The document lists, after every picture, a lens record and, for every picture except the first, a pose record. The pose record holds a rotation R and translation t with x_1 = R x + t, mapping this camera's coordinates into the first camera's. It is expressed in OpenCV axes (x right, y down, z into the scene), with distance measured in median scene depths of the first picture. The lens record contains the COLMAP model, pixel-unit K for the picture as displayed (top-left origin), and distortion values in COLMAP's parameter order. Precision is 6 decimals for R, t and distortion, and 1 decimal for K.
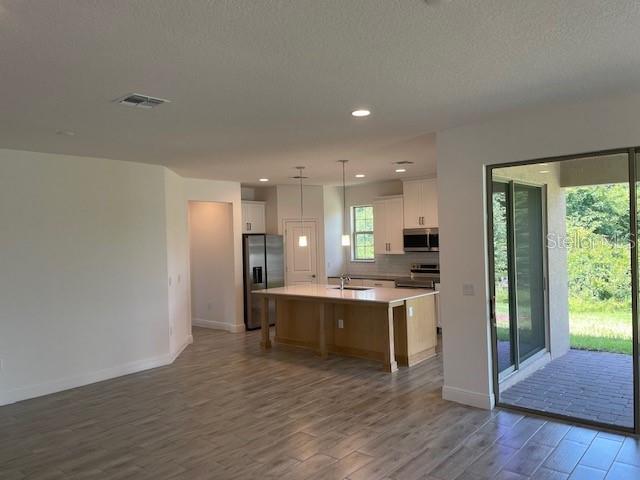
lens RADIAL K [[482.9, 0, 320.0], [0, 482.9, 240.0], [0, 0, 1]] dist [0.110283, -0.160085]
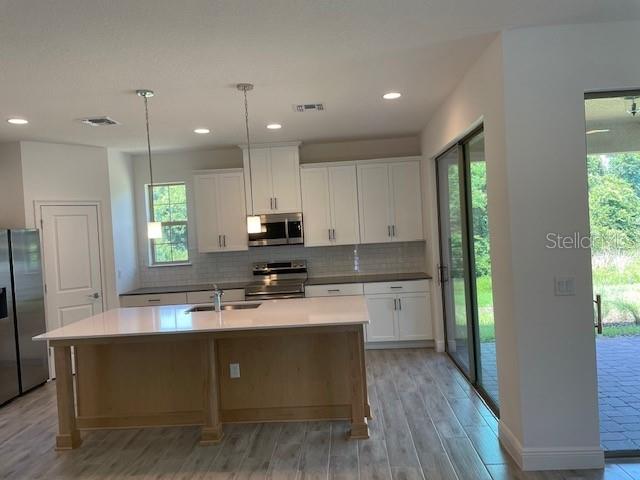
lens RADIAL K [[482.9, 0, 320.0], [0, 482.9, 240.0], [0, 0, 1]] dist [0.110283, -0.160085]
pose [[0.796992, -0.036737, 0.602871, -0.169102], [0.040164, 0.999163, 0.007790, 0.012071], [-0.602653, 0.018005, 0.797800, 0.357015]]
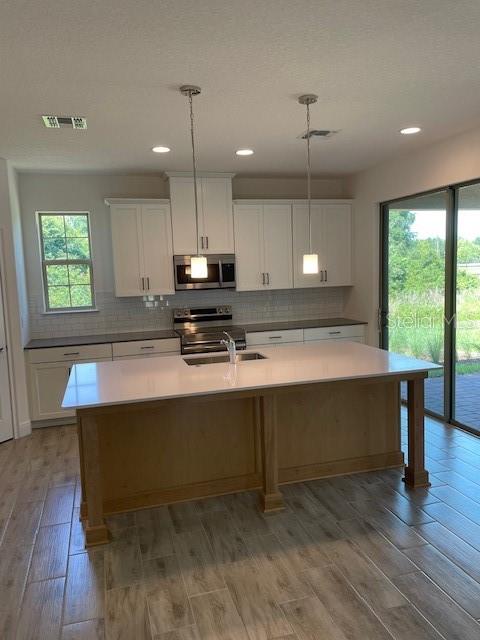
lens RADIAL K [[482.9, 0, 240.0], [0, 482.9, 320.0], [0, 0, 1]] dist [0.110283, -0.160085]
pose [[0.555203, -0.084091, 0.827453, -0.300207], [0.025270, 0.996122, 0.084277, 0.010316], [-0.831331, -0.025881, 0.555175, 0.565467]]
